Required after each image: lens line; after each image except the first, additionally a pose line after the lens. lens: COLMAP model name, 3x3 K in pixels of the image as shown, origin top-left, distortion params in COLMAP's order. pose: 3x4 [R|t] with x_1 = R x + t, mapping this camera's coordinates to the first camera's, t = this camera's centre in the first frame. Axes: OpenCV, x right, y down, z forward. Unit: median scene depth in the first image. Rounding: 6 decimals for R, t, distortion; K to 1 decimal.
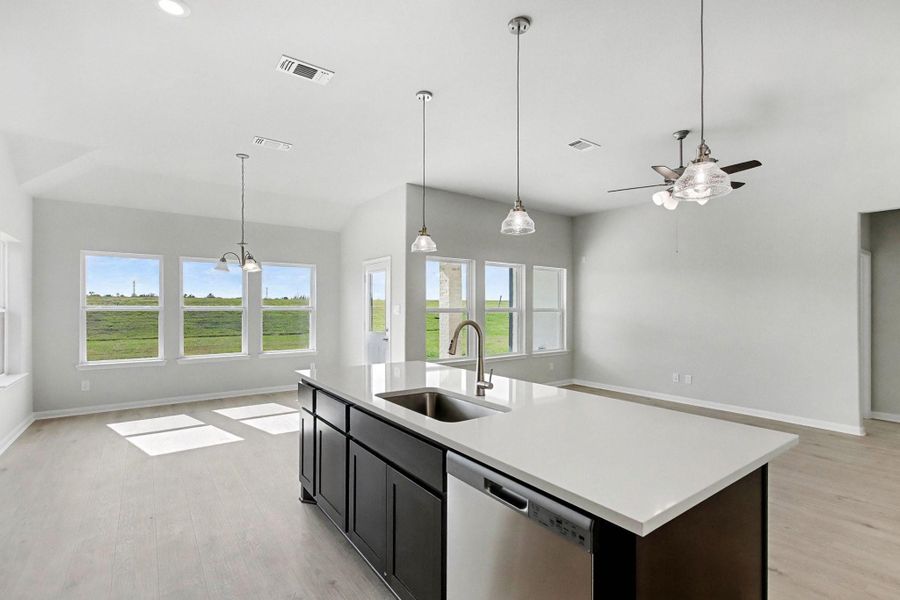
lens RADIAL K [[412.9, 0, 449.3], [0, 412.9, 303.9], [0, 0, 1]] dist [0.001633, 0.000073]
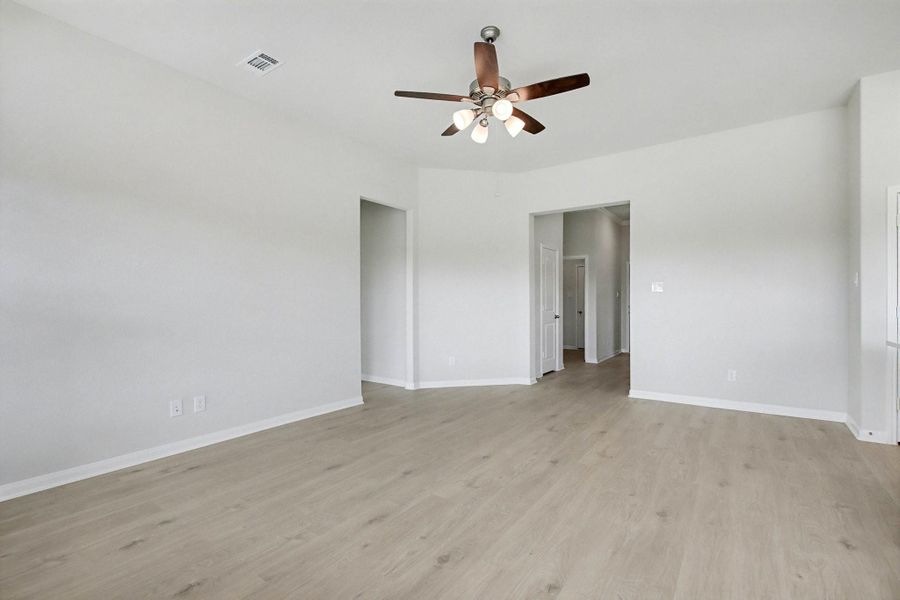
lens RADIAL K [[412.9, 0, 449.3], [0, 412.9, 303.9], [0, 0, 1]] dist [0.001633, 0.000073]
pose [[-0.315716, -0.007167, 0.948827, -0.071765], [-0.007838, 0.999957, 0.004945, 0.040329], [-0.948821, -0.005875, -0.315759, 0.862747]]
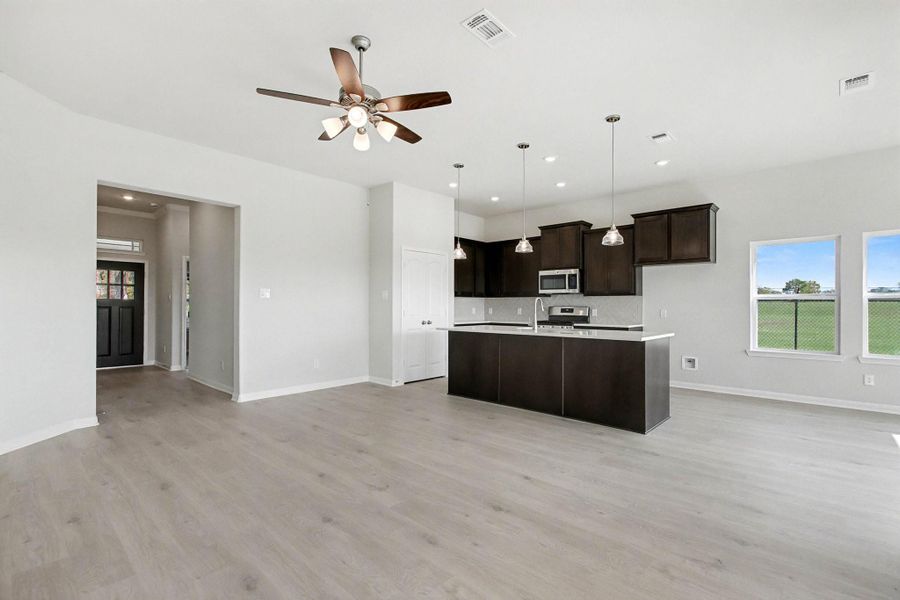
lens RADIAL K [[412.9, 0, 449.3], [0, 412.9, 303.9], [0, 0, 1]] dist [0.001633, 0.000073]
pose [[-0.980533, -0.007494, -0.196212, 0.362977], [-0.004104, 0.999835, -0.017678, 0.043770], [0.196312, -0.016529, -0.980402, 1.161825]]
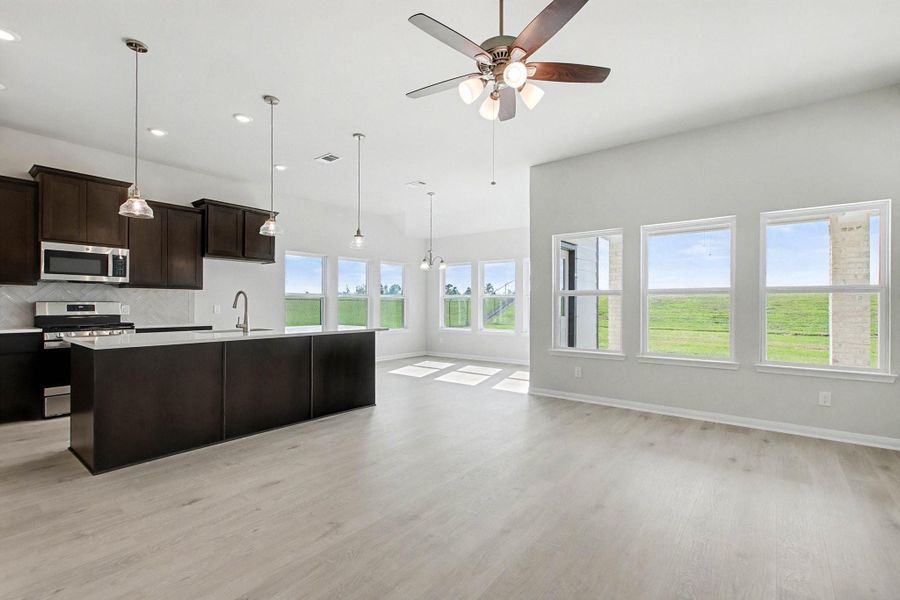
lens RADIAL K [[412.9, 0, 449.3], [0, 412.9, 303.9], [0, 0, 1]] dist [0.001633, 0.000073]
pose [[0.266401, -0.002173, -0.963860, 0.754247], [0.006585, 0.999978, -0.000434, 0.037764], [0.963840, -0.006231, 0.266410, 0.504752]]
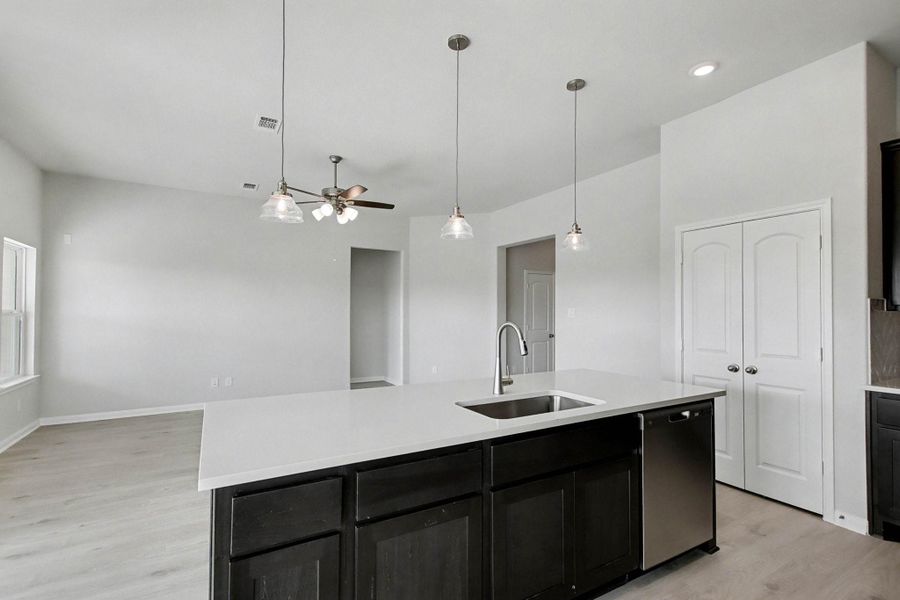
lens RADIAL K [[412.9, 0, 449.3], [0, 412.9, 303.9], [0, 0, 1]] dist [0.001633, 0.000073]
pose [[0.104159, 0.012730, 0.994479, -0.360754], [-0.012043, 0.999861, -0.011538, 0.001359], [-0.994488, -0.010775, 0.104298, 0.374042]]
